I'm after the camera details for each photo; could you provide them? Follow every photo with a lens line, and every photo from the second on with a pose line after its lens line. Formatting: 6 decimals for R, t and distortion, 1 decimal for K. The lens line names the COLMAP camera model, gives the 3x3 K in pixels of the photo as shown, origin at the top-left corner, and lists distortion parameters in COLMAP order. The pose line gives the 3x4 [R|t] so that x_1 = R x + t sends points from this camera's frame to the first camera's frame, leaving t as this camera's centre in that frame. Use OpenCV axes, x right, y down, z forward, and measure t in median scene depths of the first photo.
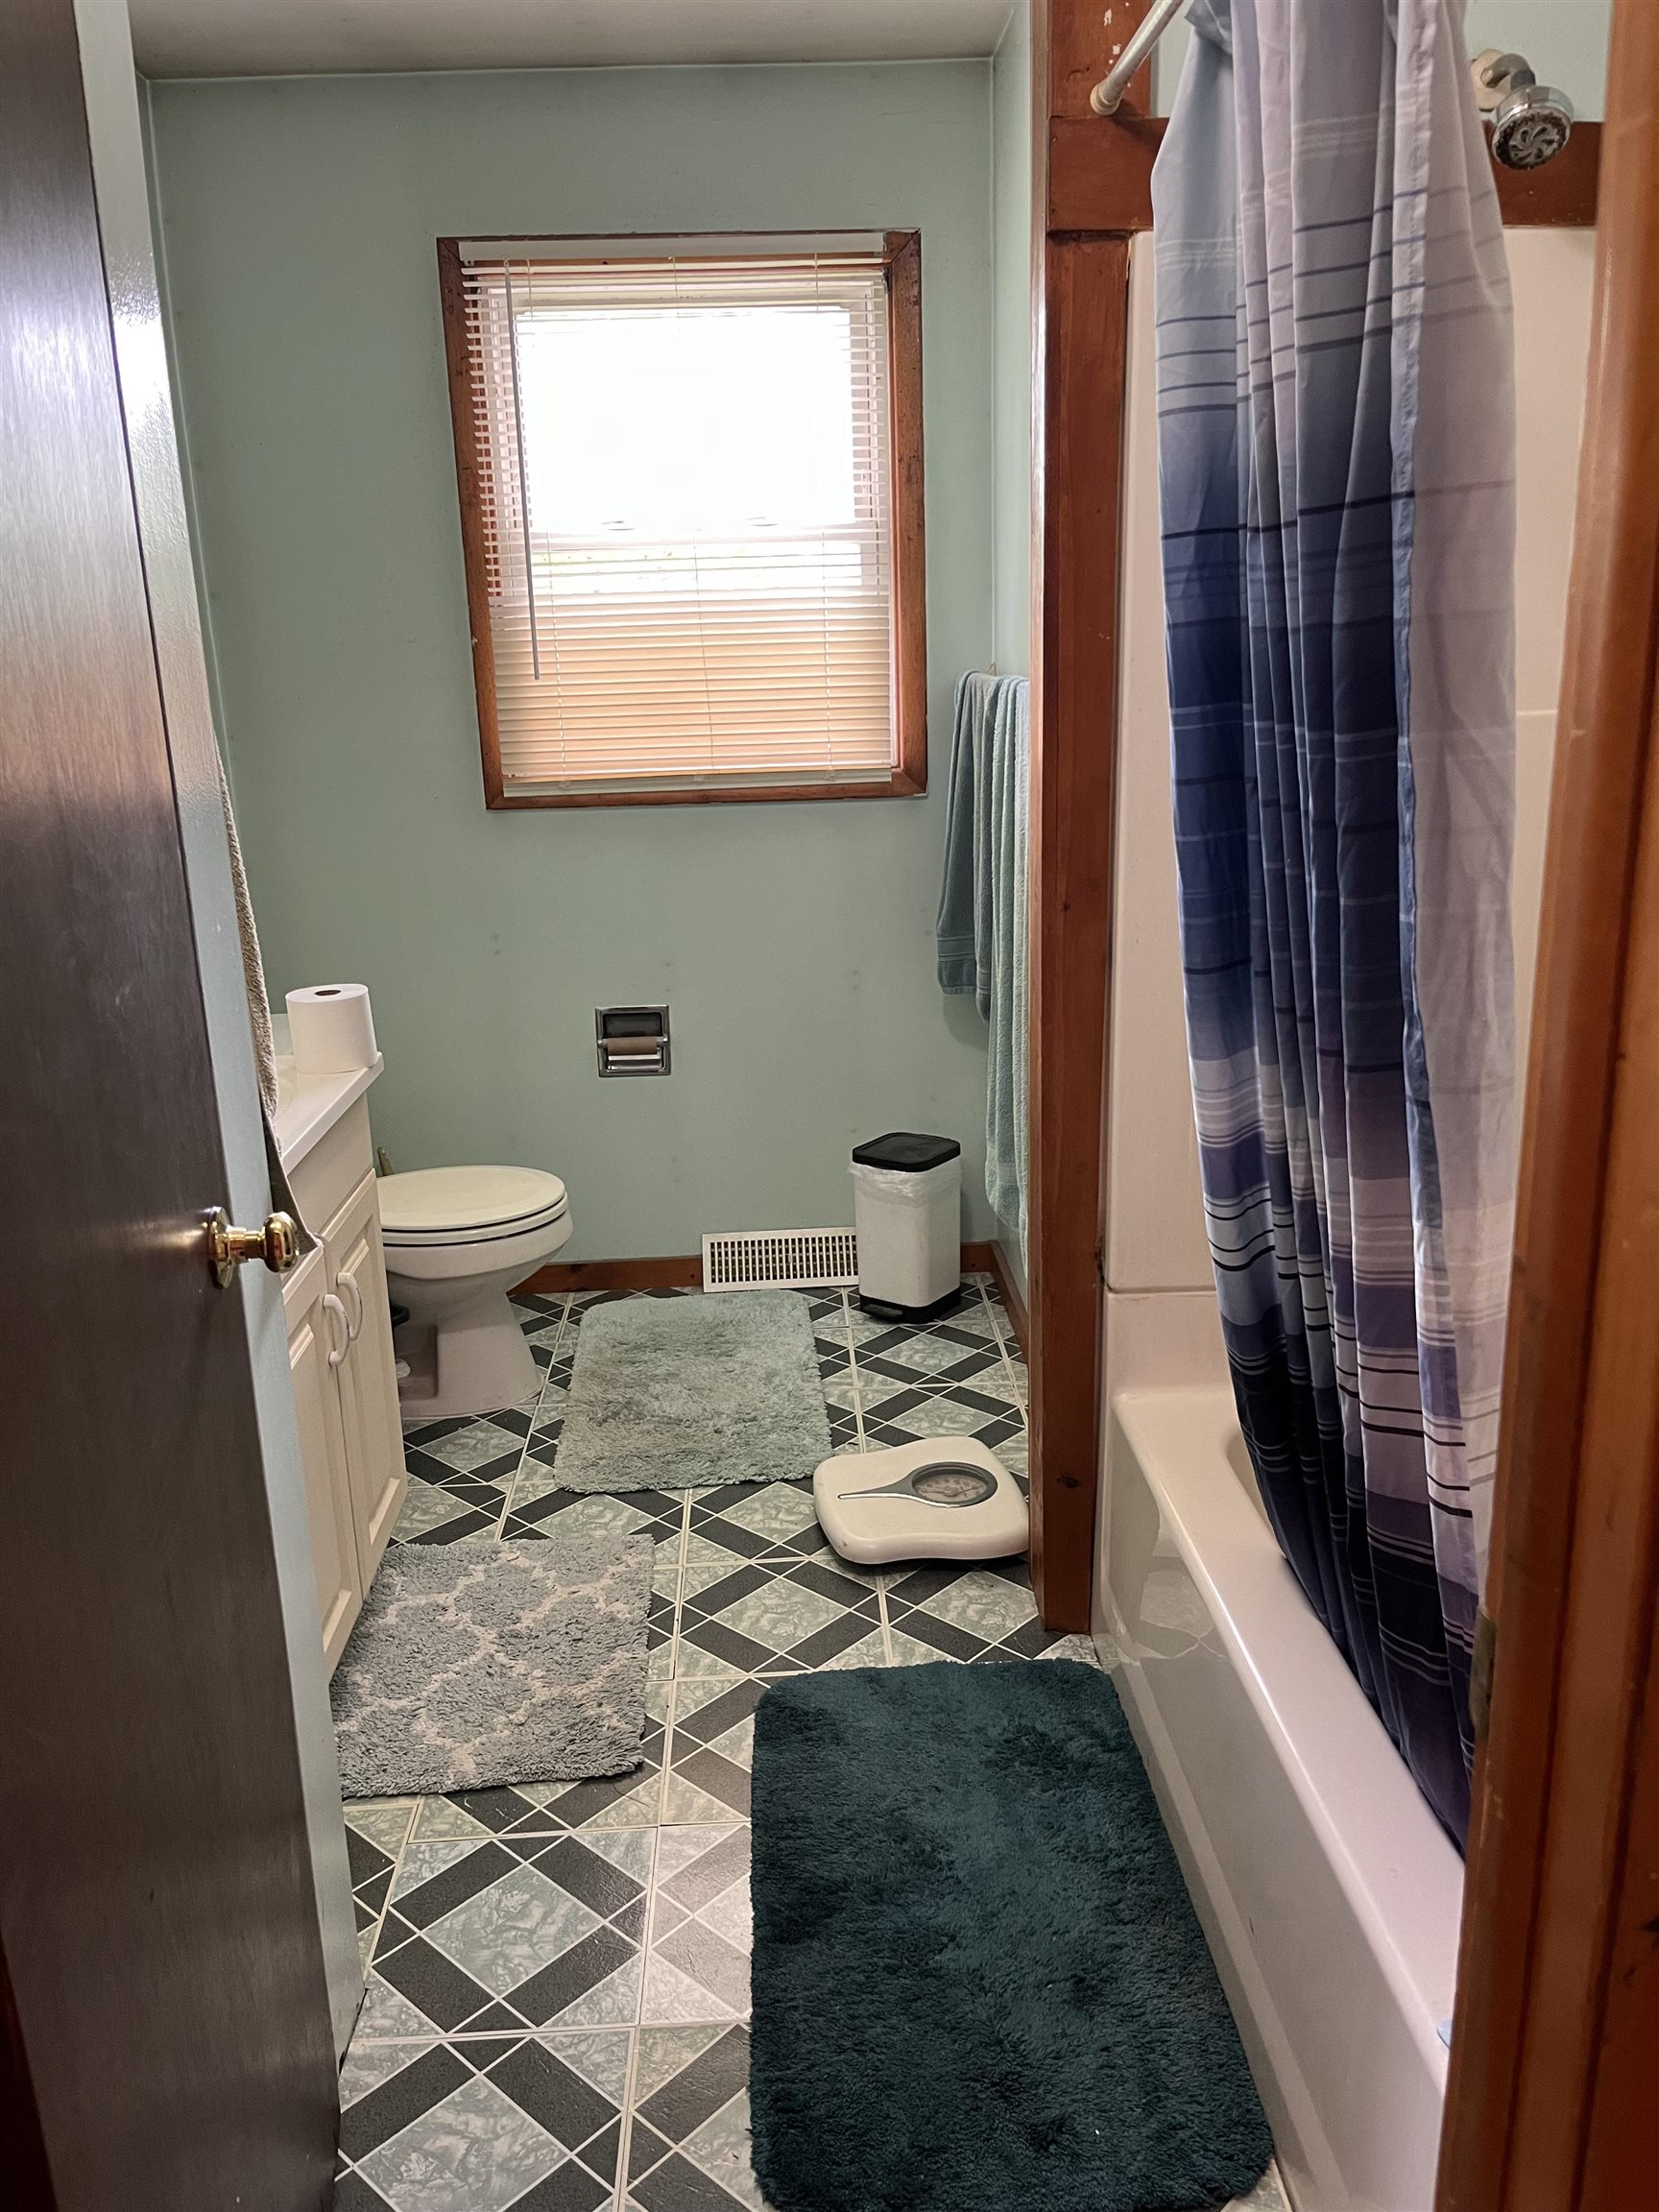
lens RADIAL K [[1685.9, 0, 843.4], [0, 1685.9, 1125.4], [0, 0, 1]] dist [0.034646, -0.064337]
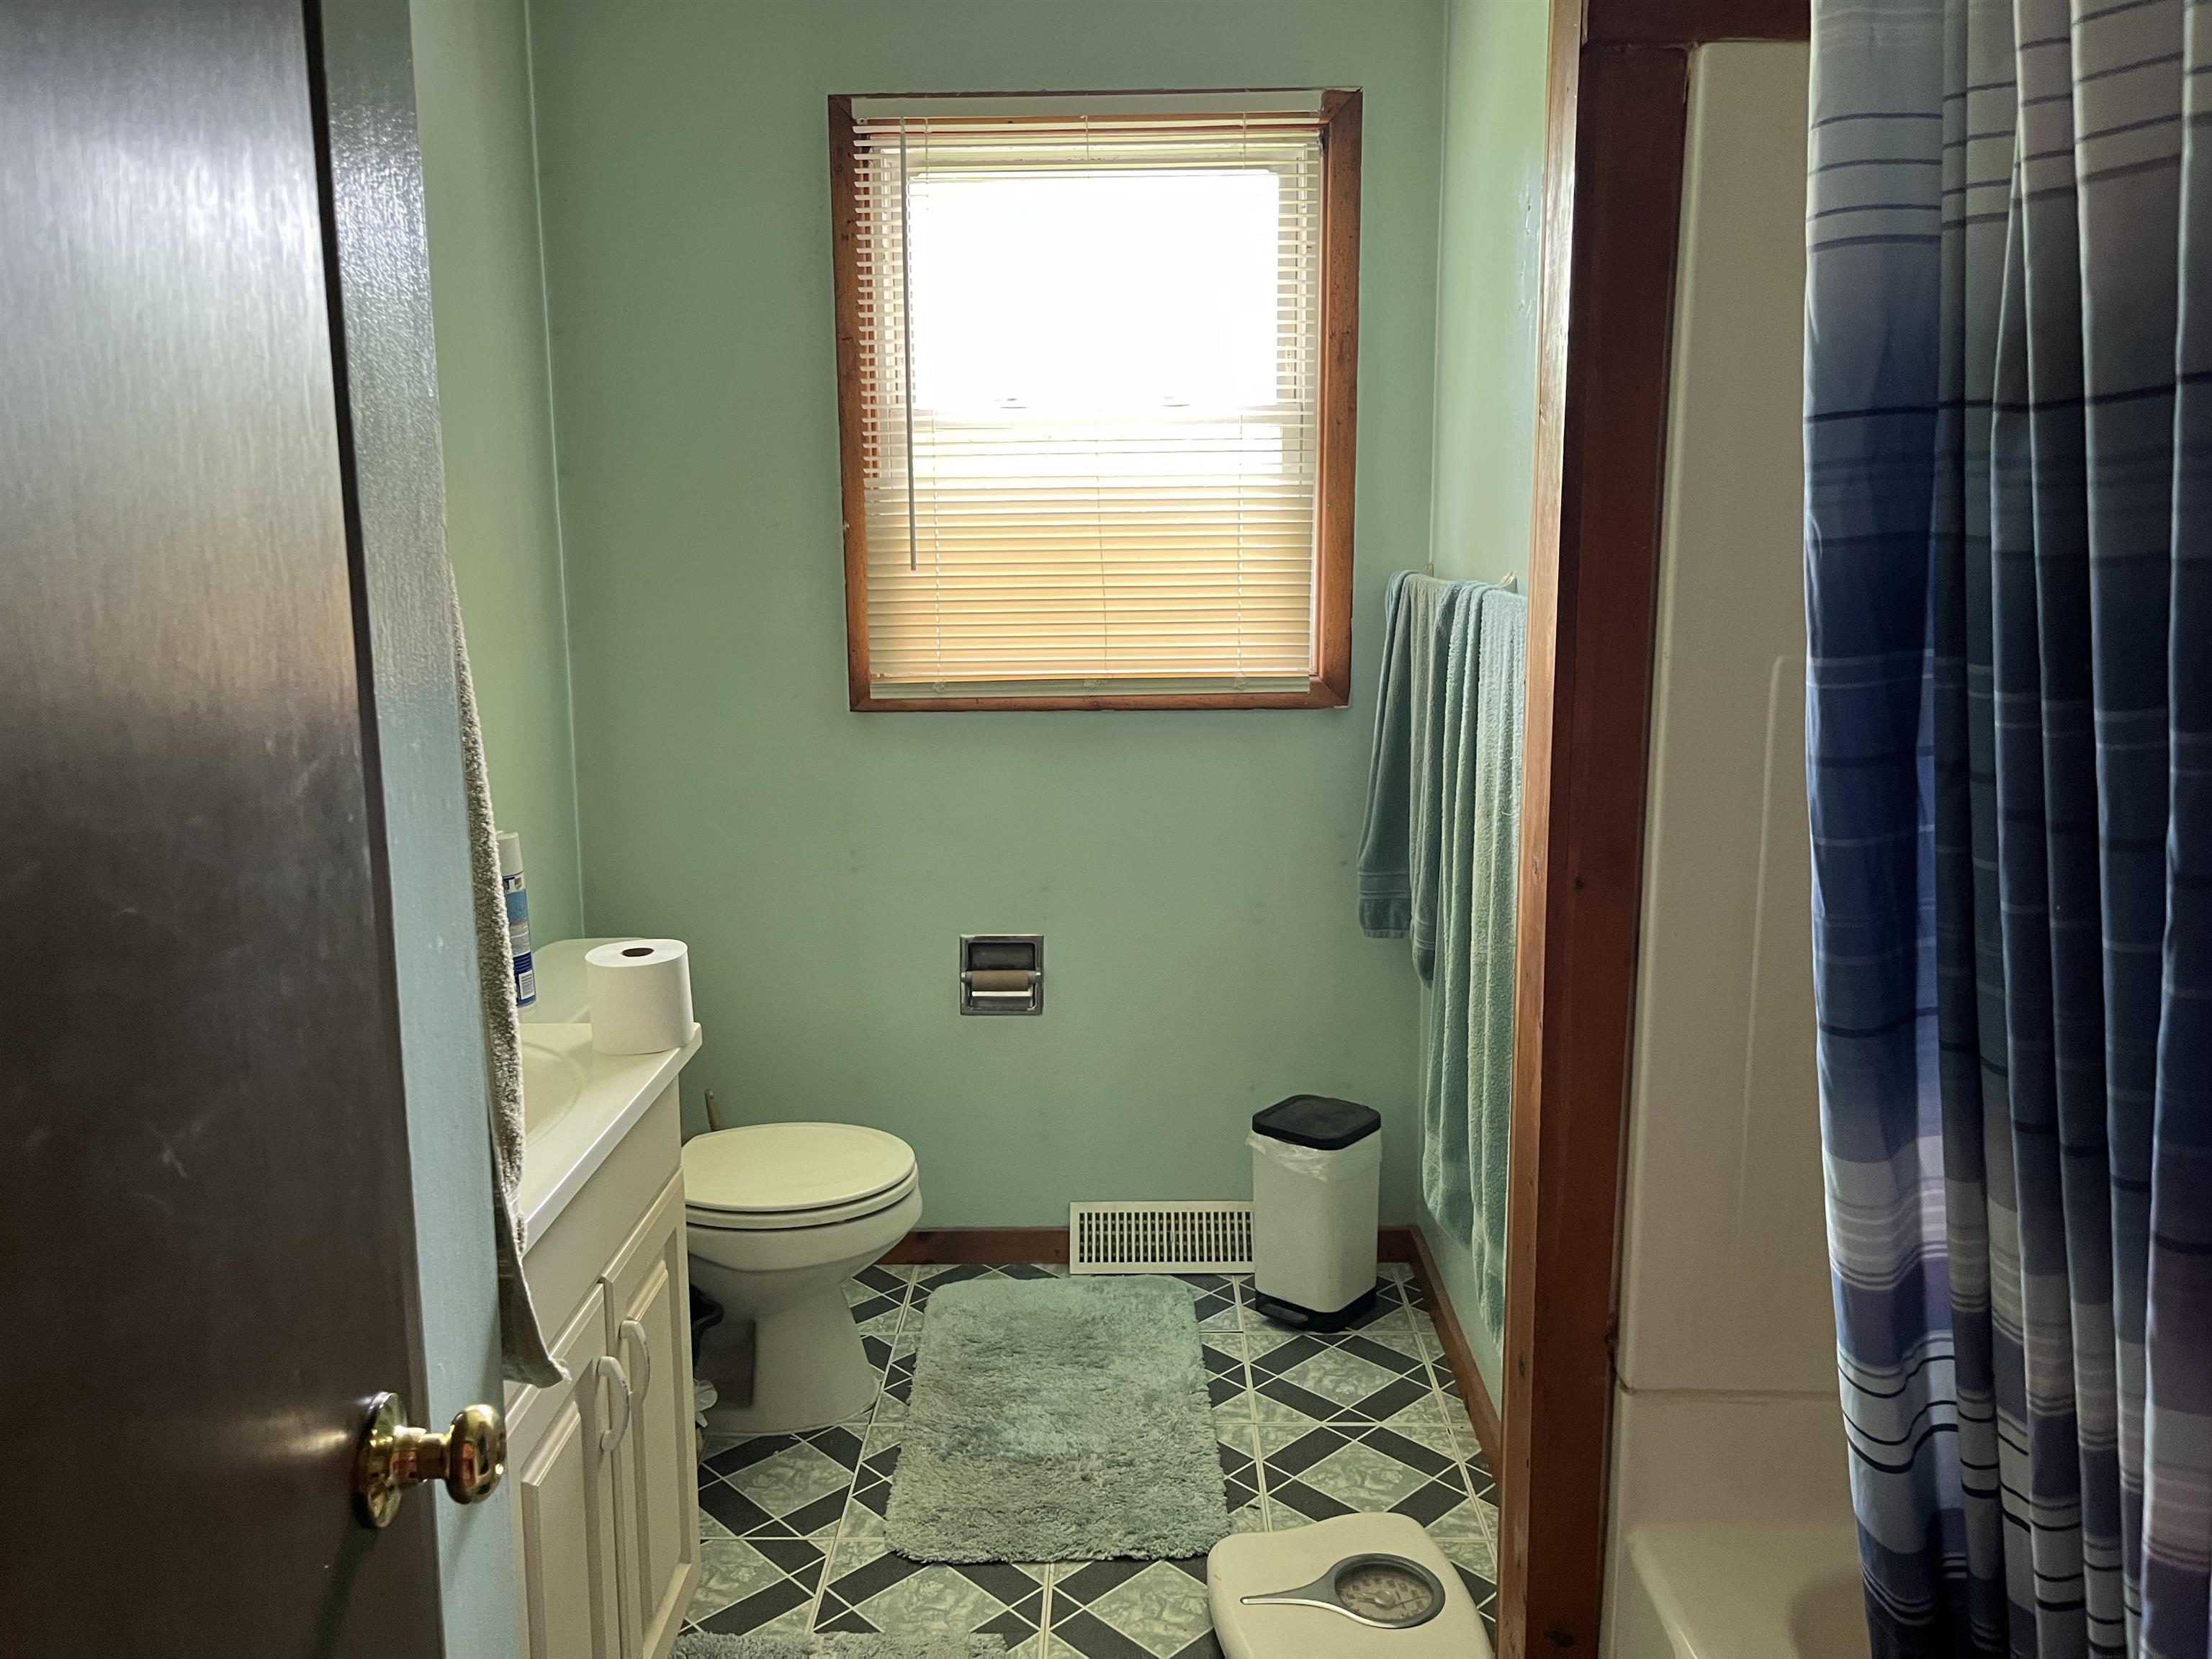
lens RADIAL K [[1685.9, 0, 1094.9], [0, 1685.9, 818.1], [0, 0, 1]] dist [0.034646, -0.064337]
pose [[0.997505, 0.031445, -0.063211, -0.026943], [-0.037904, 0.993882, -0.103735, -0.047780], [0.059563, 0.105872, 0.992594, 0.146134]]
